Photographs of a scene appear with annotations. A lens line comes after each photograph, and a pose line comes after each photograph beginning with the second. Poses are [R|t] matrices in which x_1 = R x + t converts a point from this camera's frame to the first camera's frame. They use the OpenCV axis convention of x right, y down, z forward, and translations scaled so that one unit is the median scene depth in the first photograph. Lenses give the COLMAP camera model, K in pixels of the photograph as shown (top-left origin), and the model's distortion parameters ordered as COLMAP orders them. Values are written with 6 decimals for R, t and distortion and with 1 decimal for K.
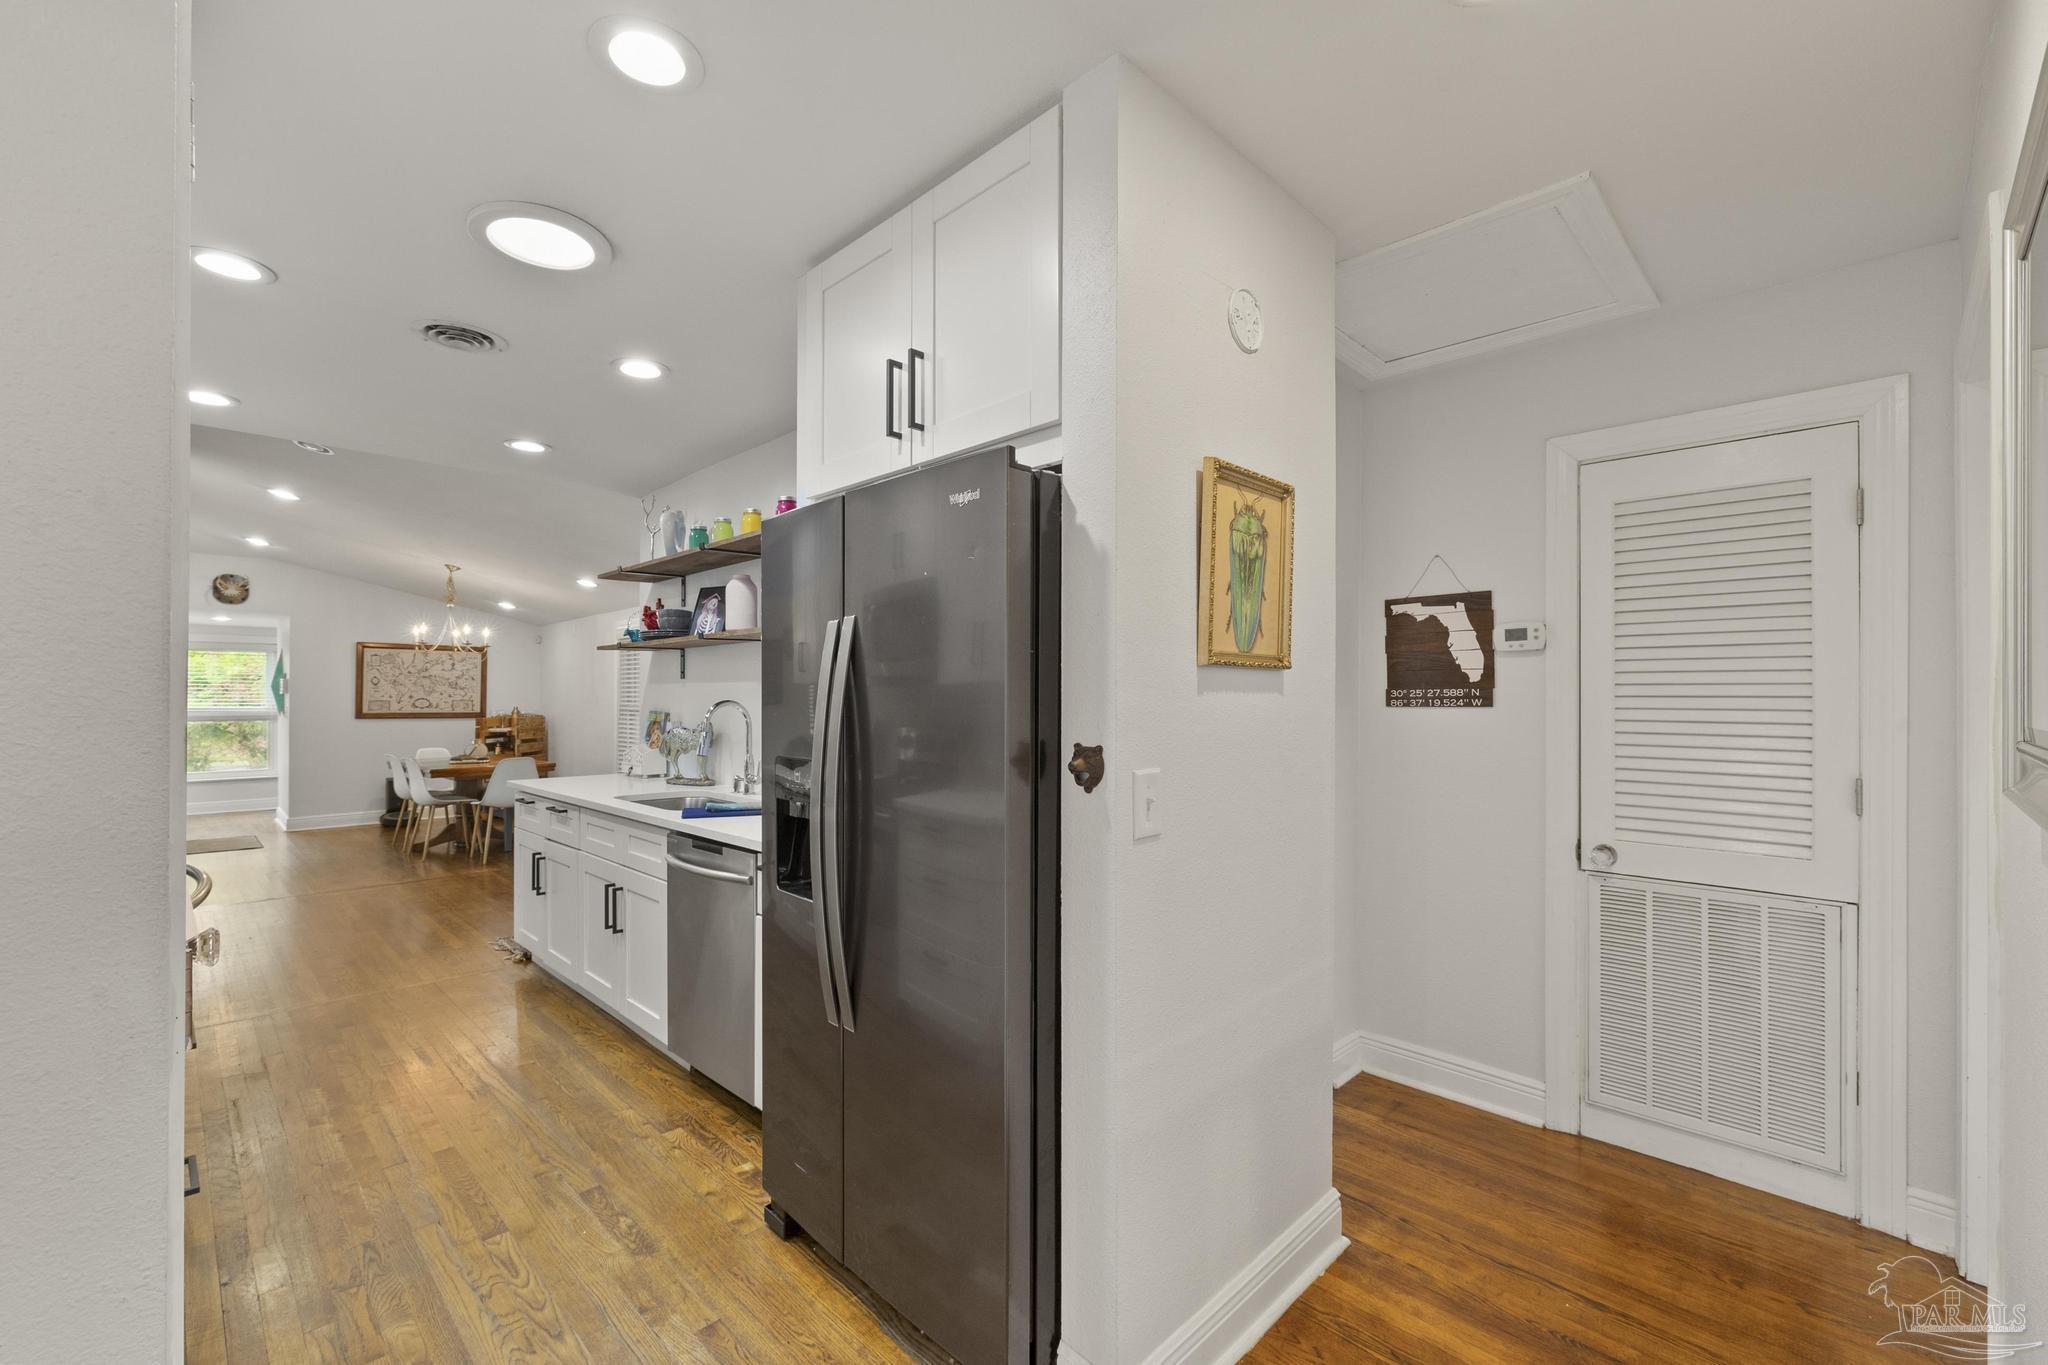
lens RADIAL K [[871.7, 0, 1025.5], [0, 871.7, 690.9], [0, 0, 1]] dist [-0.017244, 0.008086]
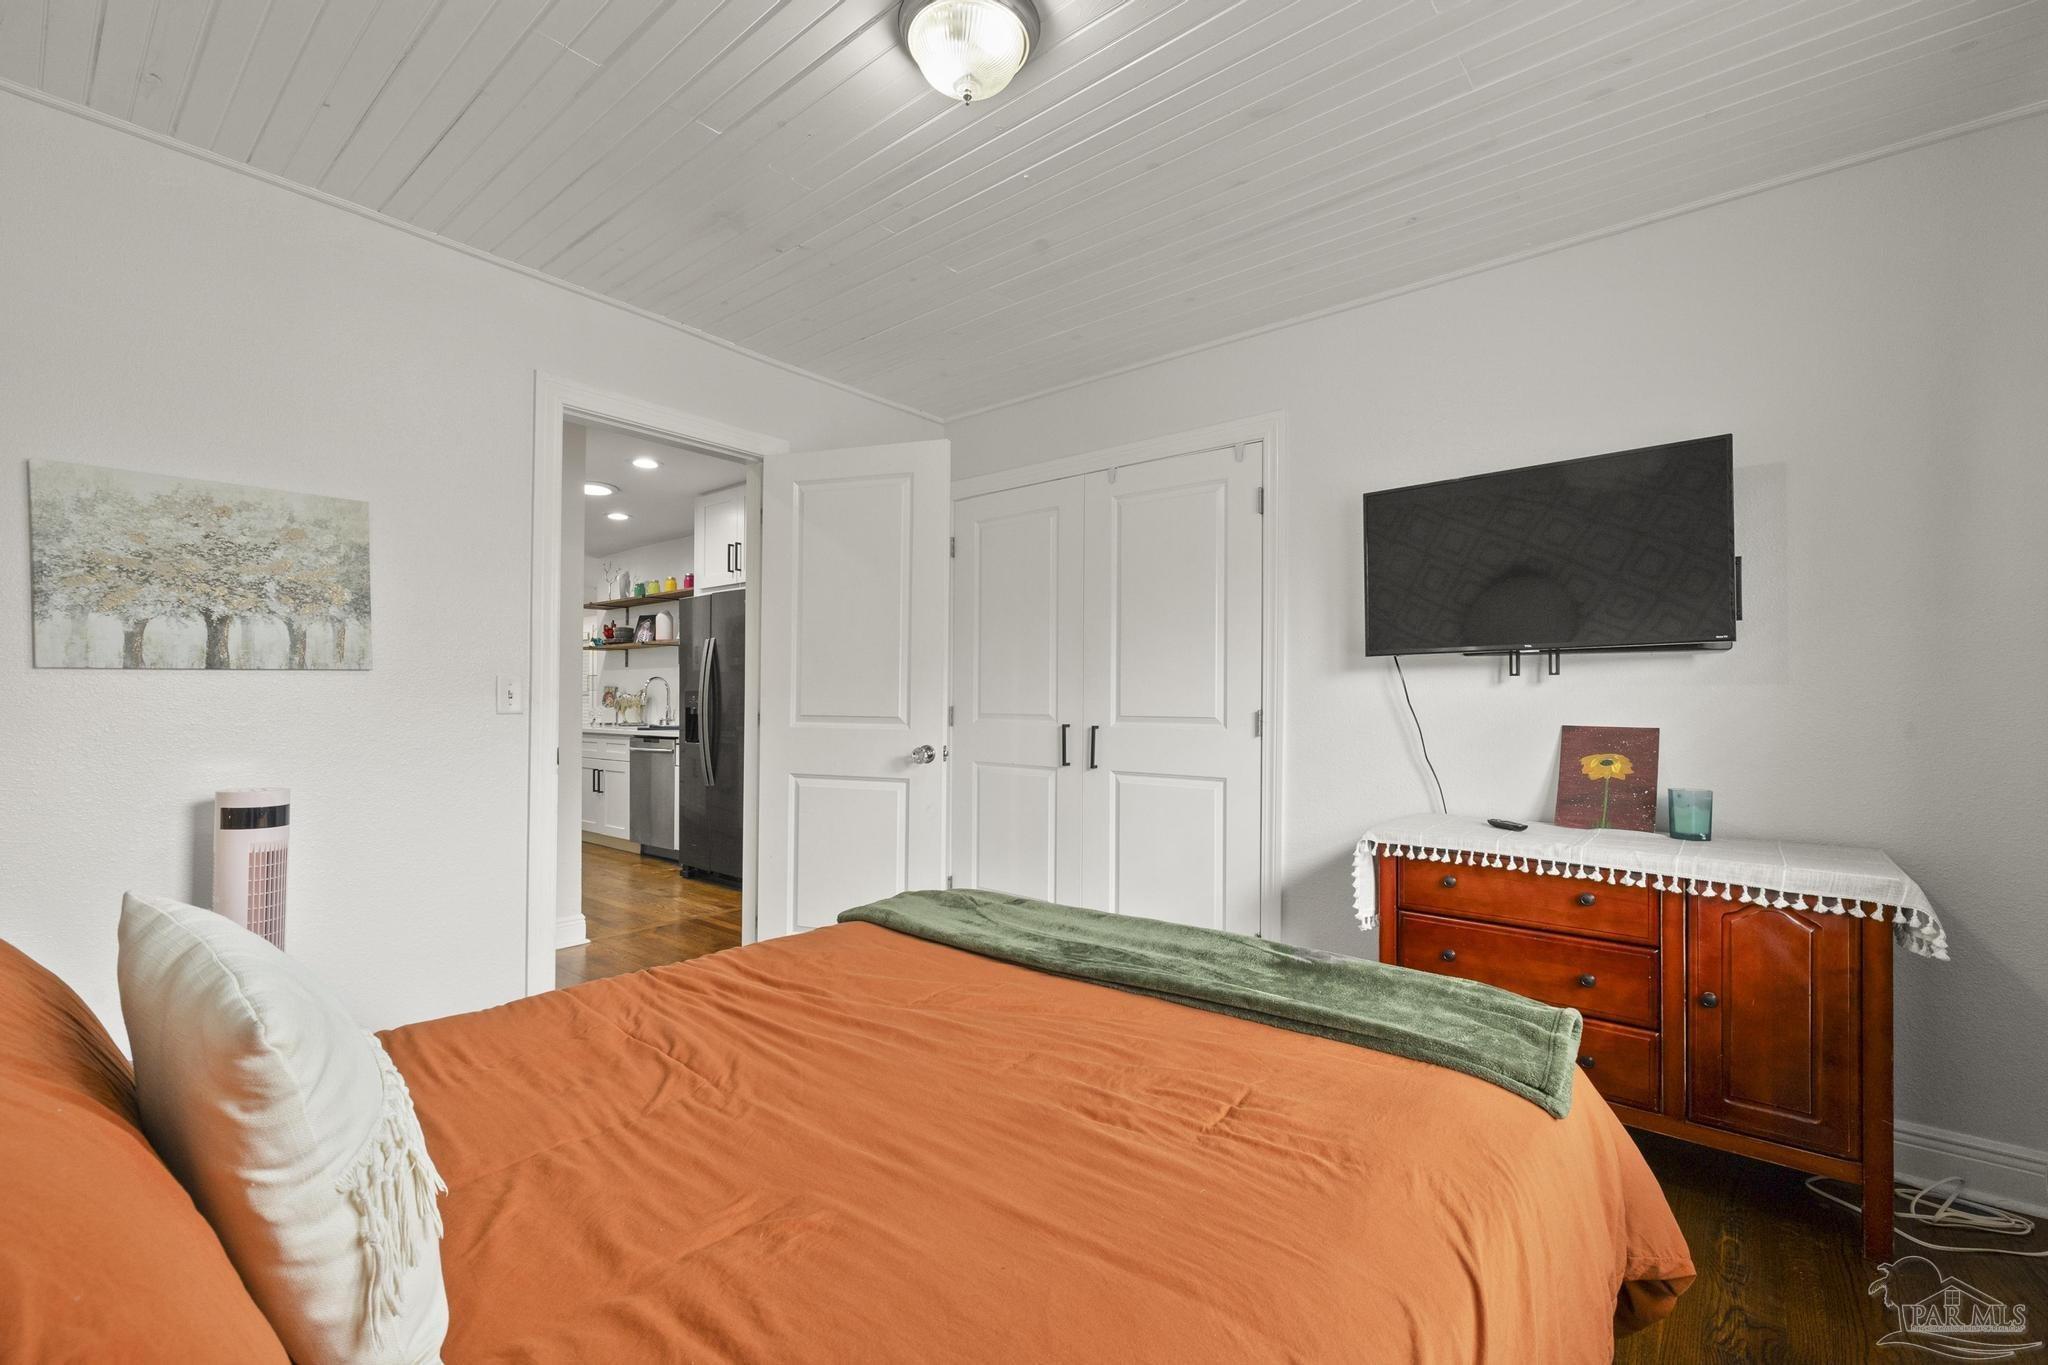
lens RADIAL K [[871.7, 0, 1030.7], [0, 871.7, 682.4], [0, 0, 1]] dist [-0.017244, 0.008086]
pose [[0.994102, -0.001672, 0.108438, 0.493293], [0.003121, 0.999908, -0.013197, 0.095681], [-0.108406, 0.013458, 0.994016, -1.827678]]
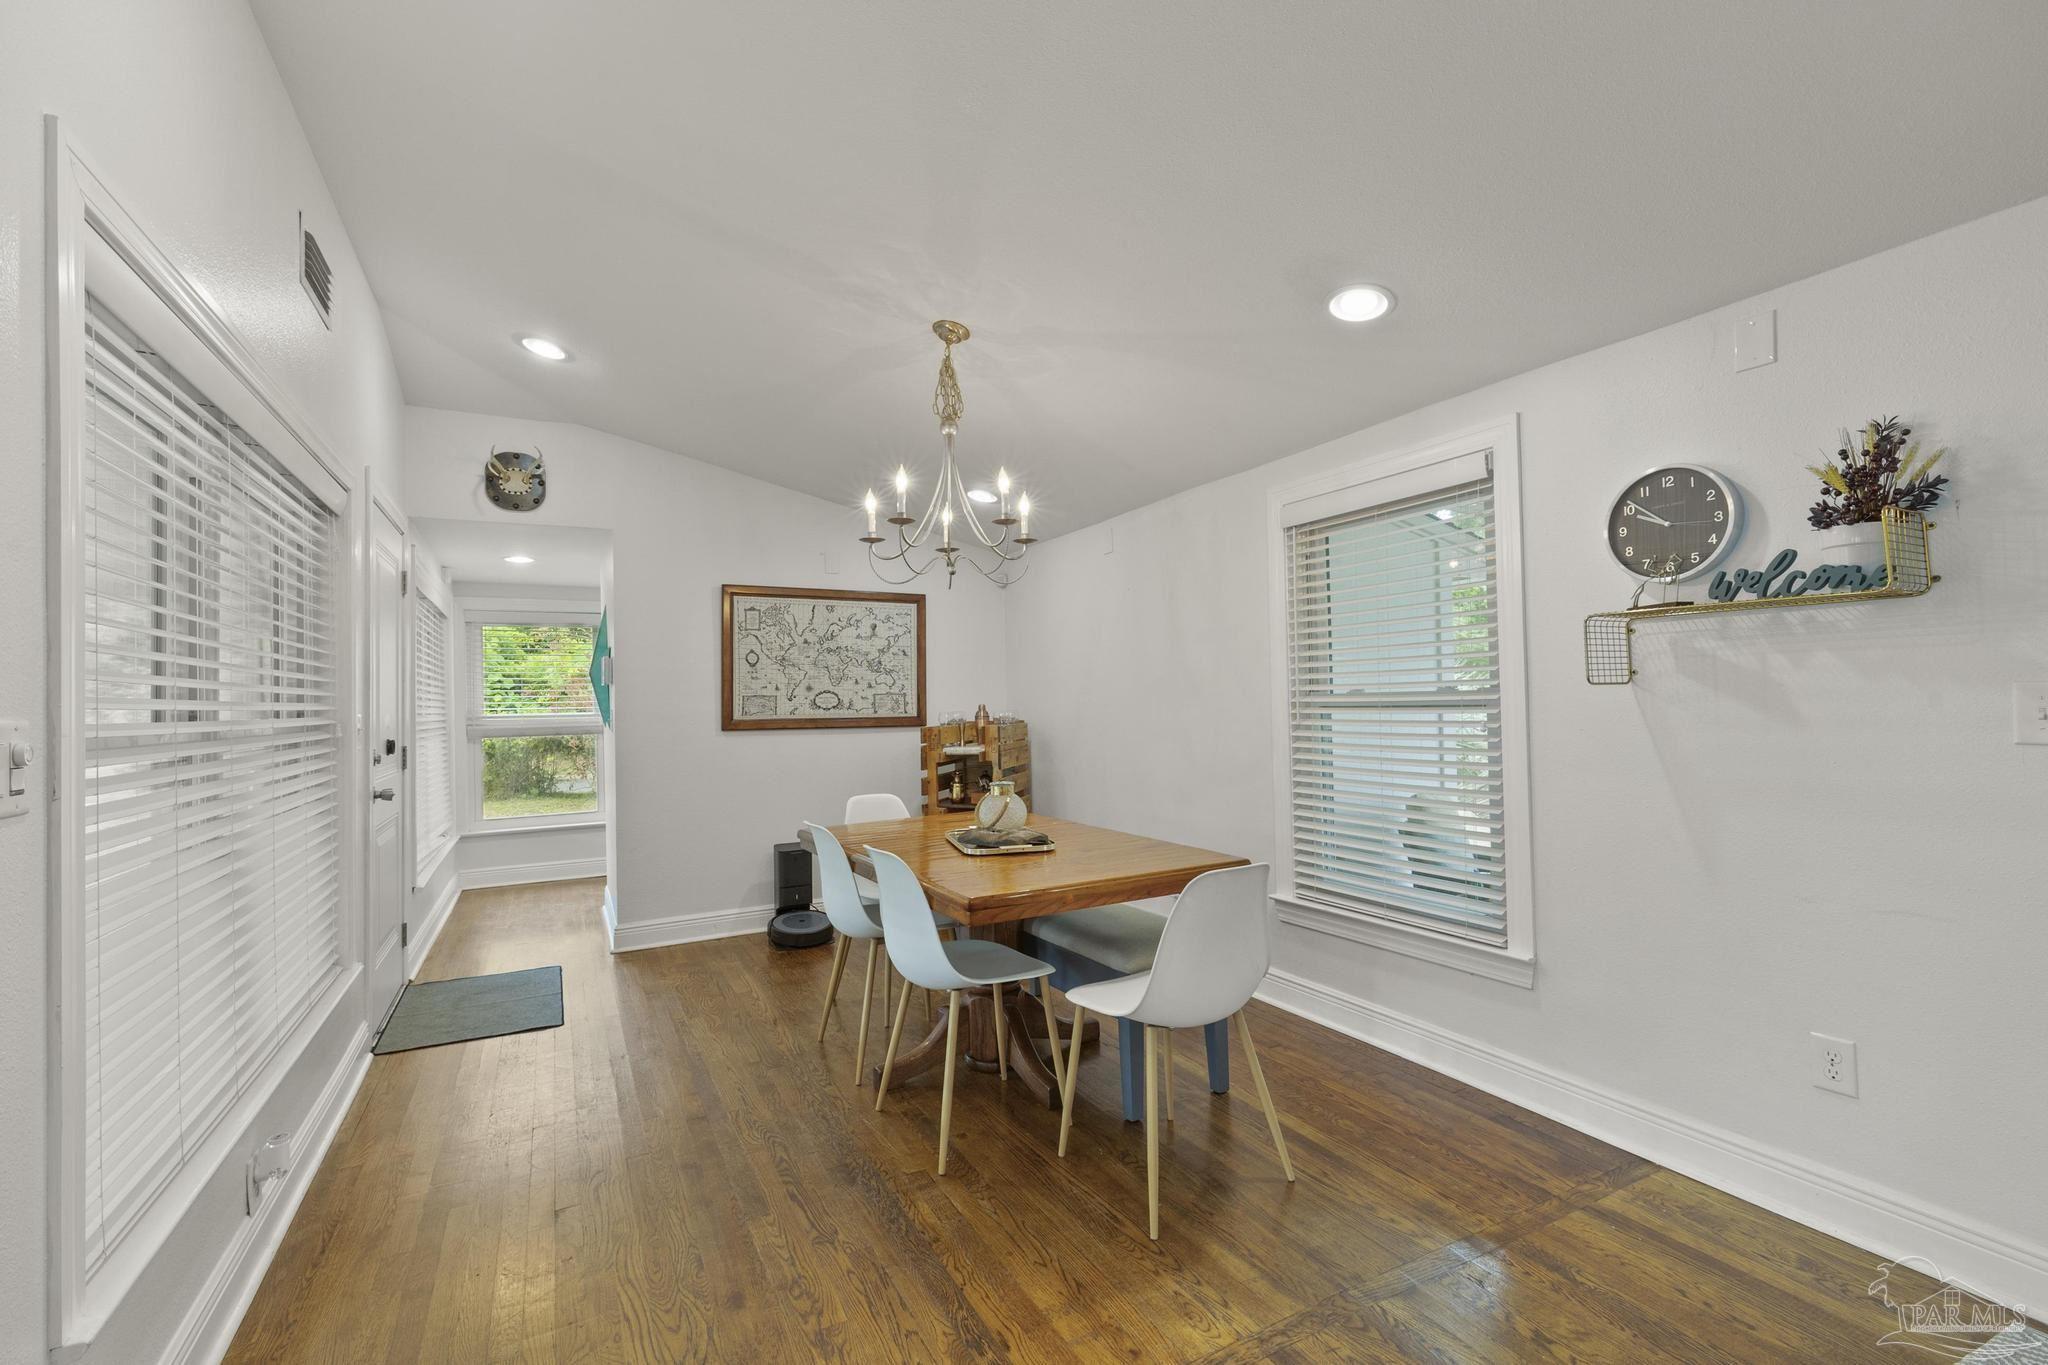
lens RADIAL K [[871.7, 0, 1019.5], [0, 871.7, 684.4], [0, 0, 1]] dist [-0.017244, 0.008086]
pose [[0.959381, -0.021544, -0.281290, -0.267237], [0.019739, 0.999762, -0.009248, 0.007272], [0.281423, 0.003320, 0.959578, 0.321786]]
